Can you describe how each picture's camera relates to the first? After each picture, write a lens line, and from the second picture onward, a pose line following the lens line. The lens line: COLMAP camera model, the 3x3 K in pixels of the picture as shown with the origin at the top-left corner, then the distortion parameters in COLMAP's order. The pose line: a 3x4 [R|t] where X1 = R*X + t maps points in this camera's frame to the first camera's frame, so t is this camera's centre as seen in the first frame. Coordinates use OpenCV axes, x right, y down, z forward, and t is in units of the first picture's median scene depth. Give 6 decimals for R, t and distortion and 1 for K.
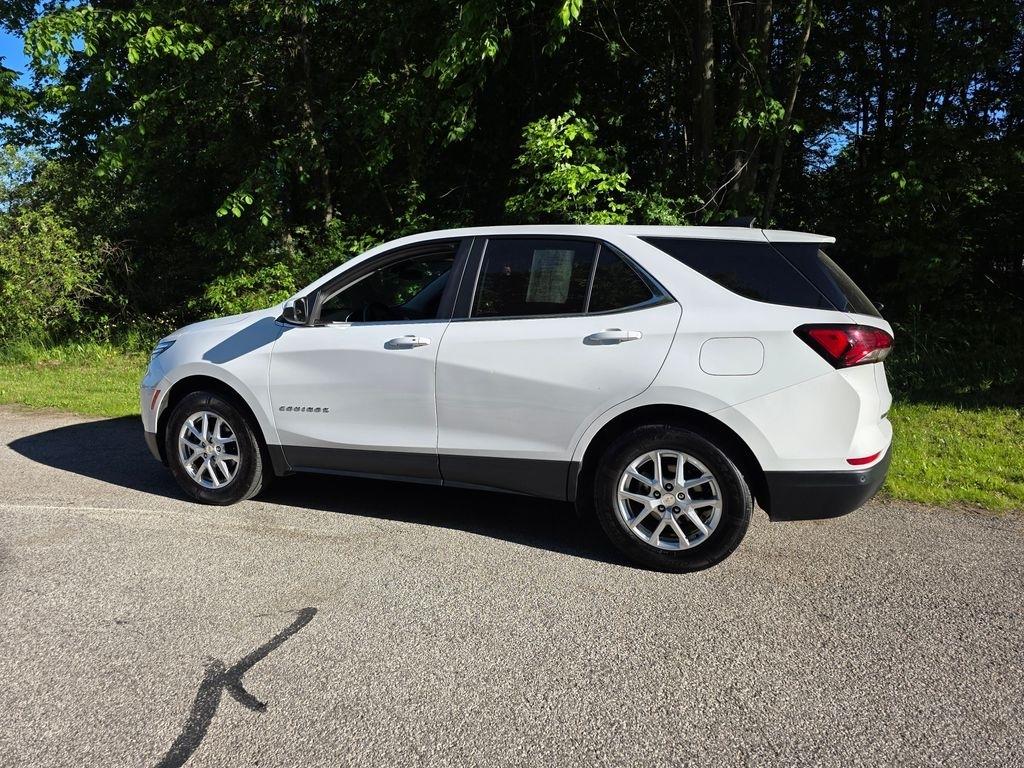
lens RADIAL K [[661.1, 0, 517.6], [0, 661.1, 375.0], [0, 0, 1]] dist [0.018109, -0.013189]
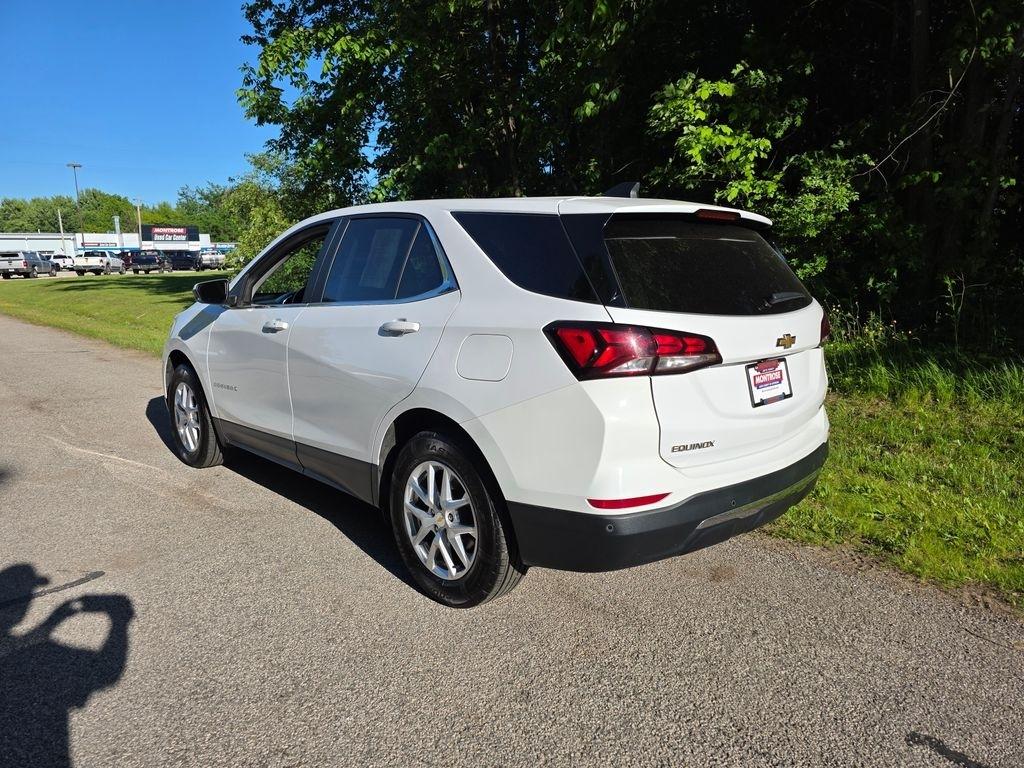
lens RADIAL K [[661.1, 0, 524.8], [0, 661.1, 375.5], [0, 0, 1]] dist [0.018109, -0.013189]
pose [[0.918860, 0.059651, -0.390050, 0.578496], [-0.048512, 0.998086, 0.038358, -0.032651], [0.391591, -0.016323, 0.919994, 0.225663]]
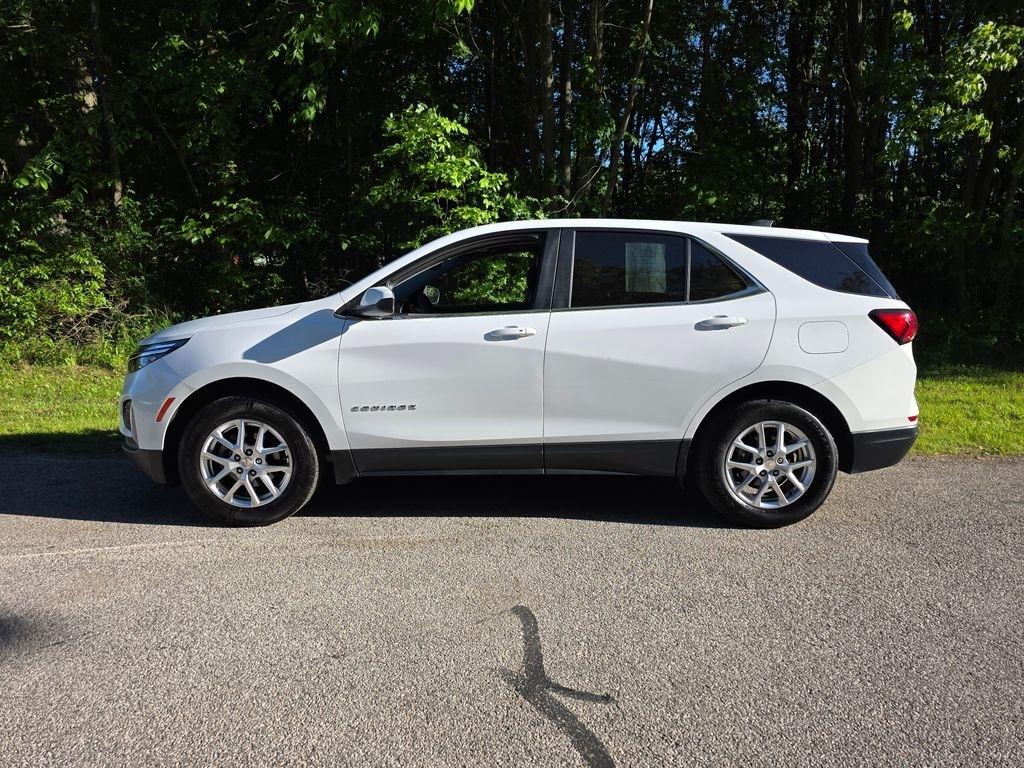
lens RADIAL K [[661.1, 0, 515.3], [0, 661.1, 369.4], [0, 0, 1]] dist [0.018109, -0.013189]
pose [[0.932524, -0.041313, 0.358737, -0.519893], [0.040985, 0.999123, 0.008523, -0.003226], [-0.358775, 0.006755, 0.933400, 0.076486]]
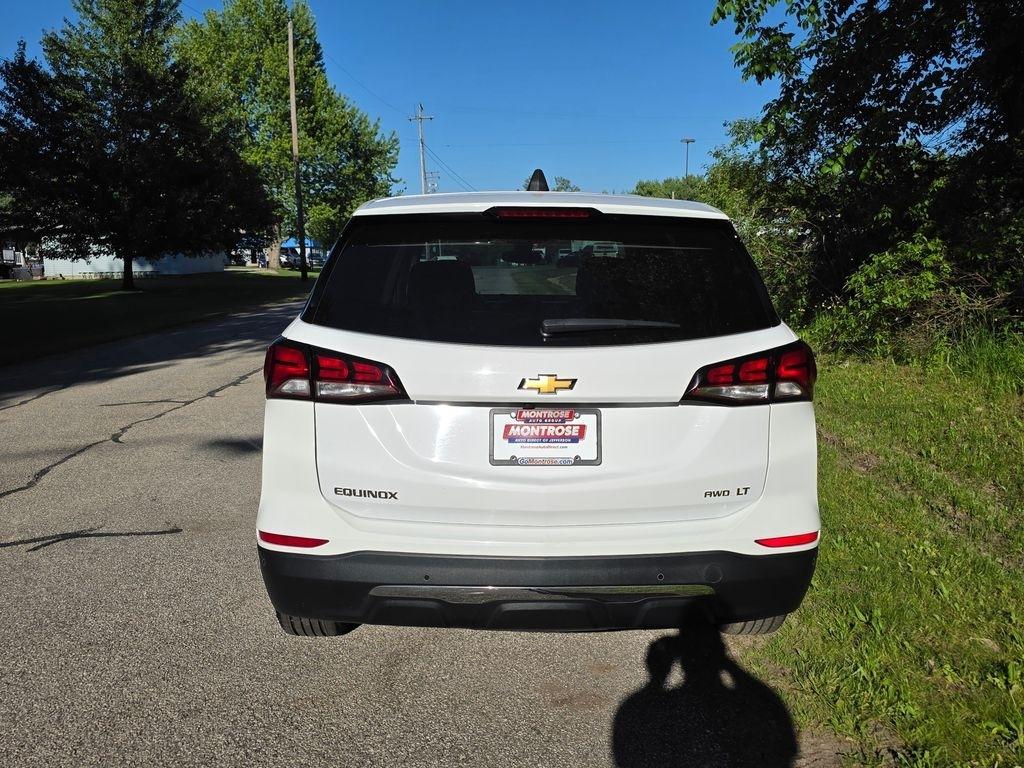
lens RADIAL K [[661.1, 0, 513.4], [0, 661.1, 390.4], [0, 0, 1]] dist [0.018109, -0.013189]
pose [[0.460780, 0.149695, -0.874799, 0.990804], [-0.127633, 0.986604, 0.101599, -0.098920], [0.878289, 0.064839, 0.473713, 0.720483]]
